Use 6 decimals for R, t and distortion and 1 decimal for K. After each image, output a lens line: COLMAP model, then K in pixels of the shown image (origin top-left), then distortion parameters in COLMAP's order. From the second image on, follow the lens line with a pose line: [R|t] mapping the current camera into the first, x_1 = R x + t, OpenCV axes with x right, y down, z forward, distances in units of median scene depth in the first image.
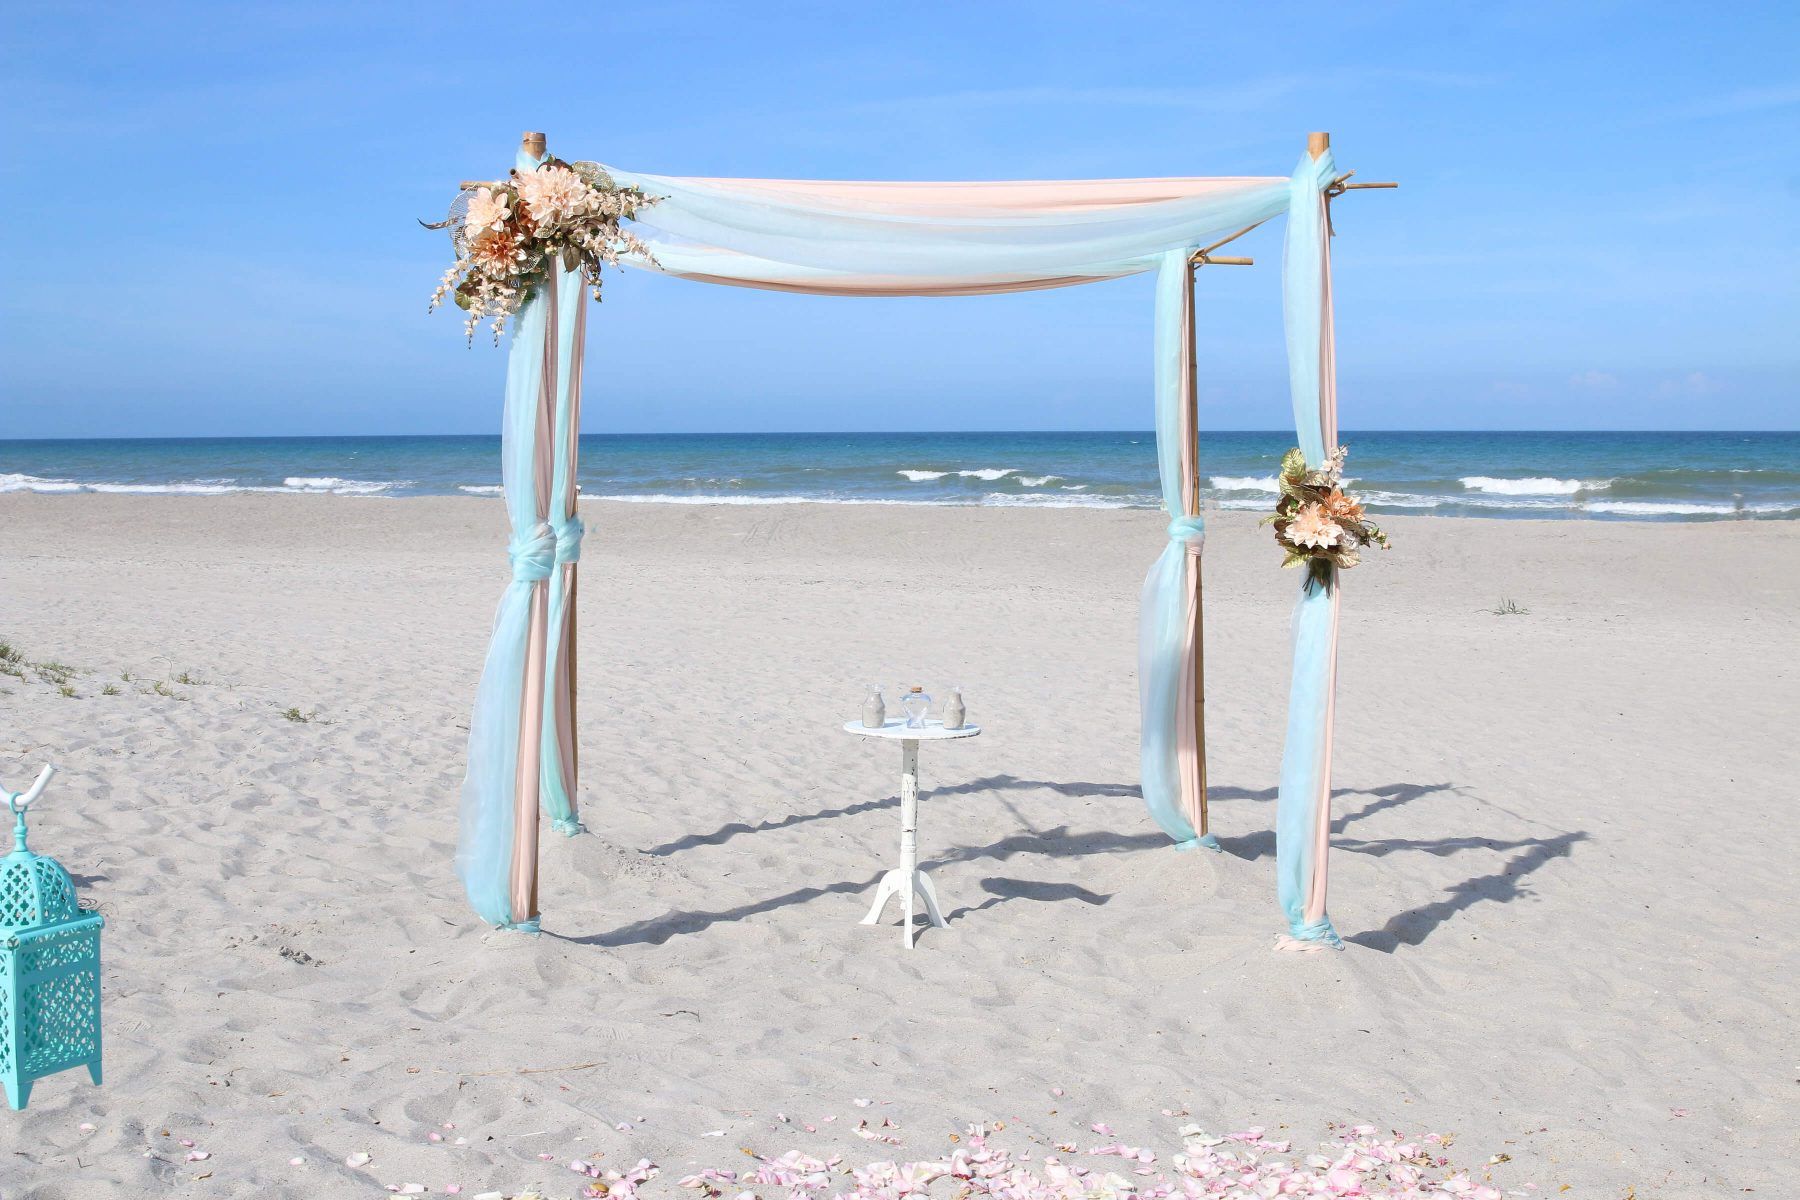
lens RADIAL K [[2321.3, 0, 900.0], [0, 2321.3, 600.0], [0, 0, 1]] dist [-0.154334, 0.010105]
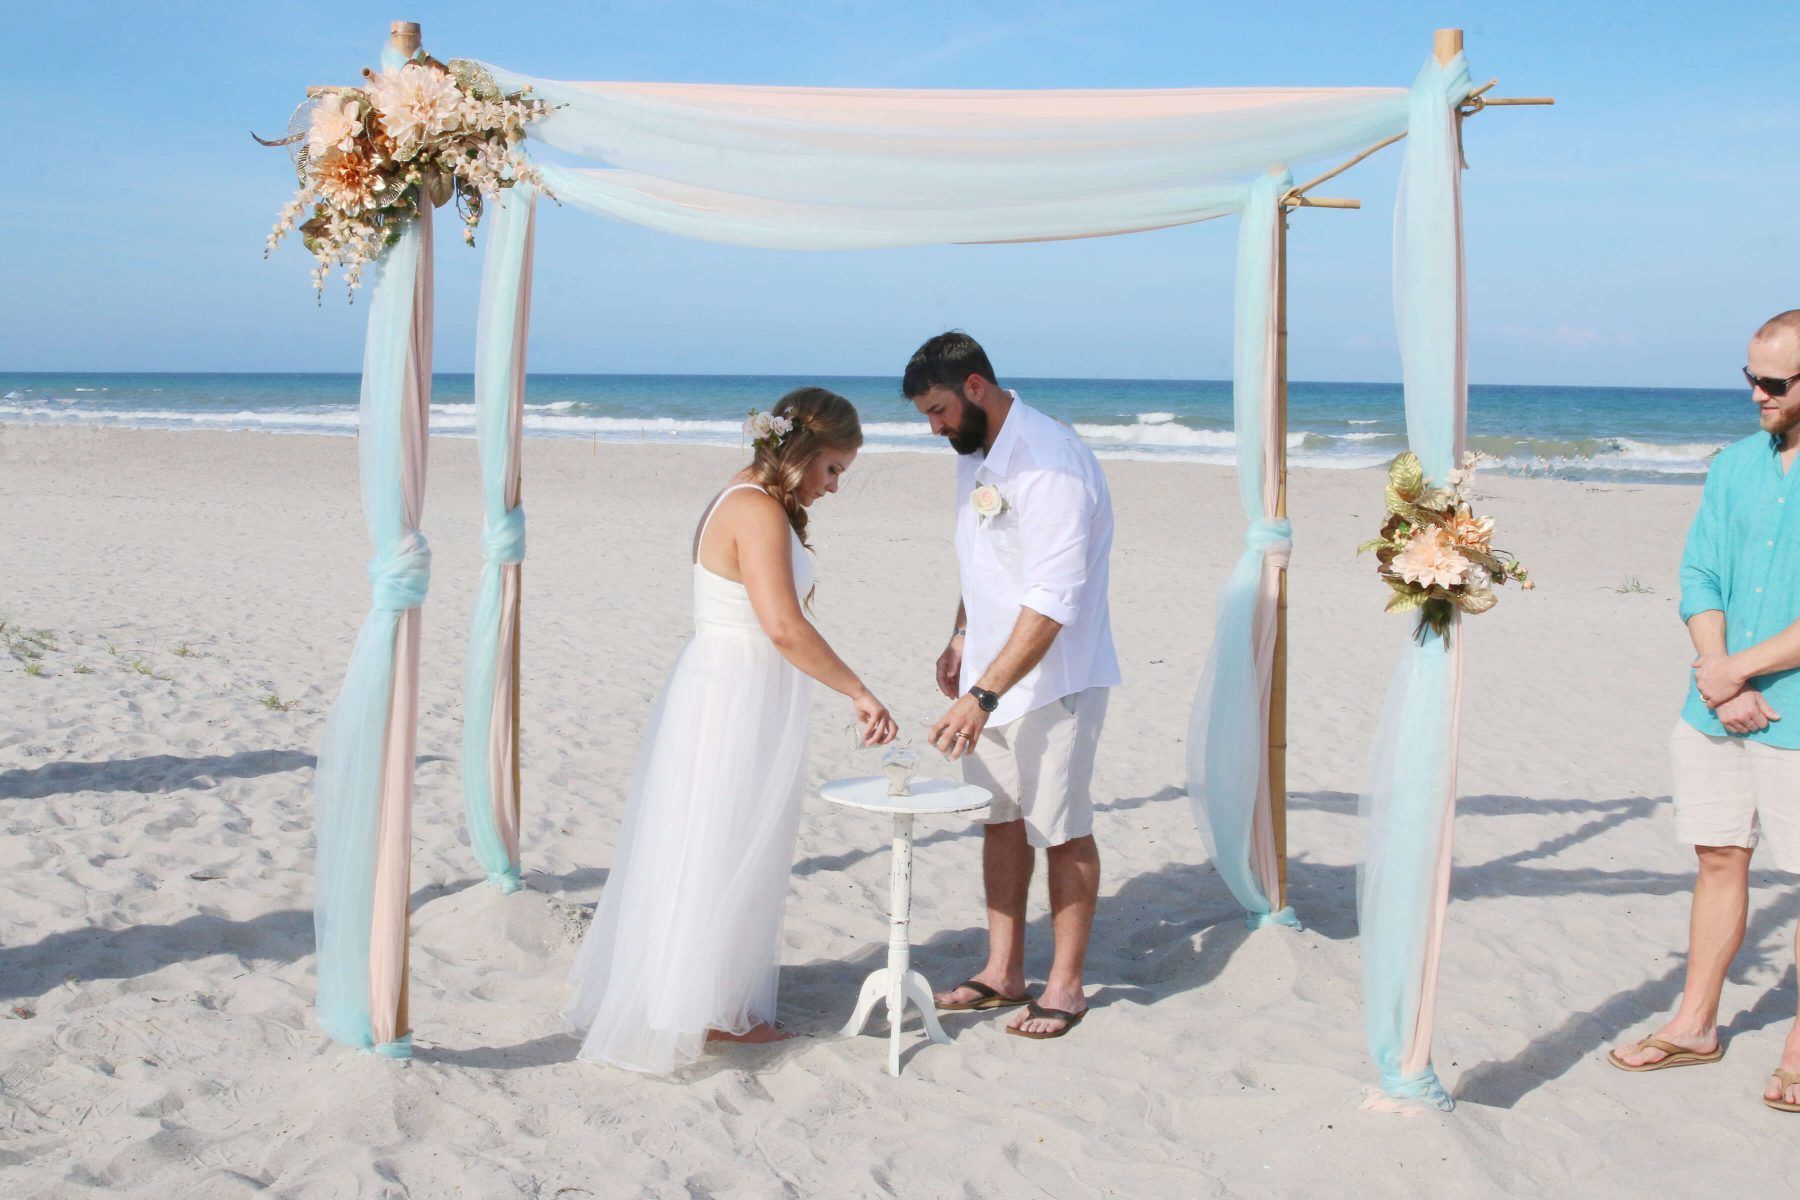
lens RADIAL K [[2200.9, 0, 866.8], [0, 2200.9, 600.0], [0, 0, 1]] dist [-0.136069, 0.010713]
pose [[0.997270, 0.021084, -0.070762, 0.046581], [-0.018865, 0.999314, 0.031878, -0.036456], [0.071386, -0.030456, 0.996984, 0.277428]]
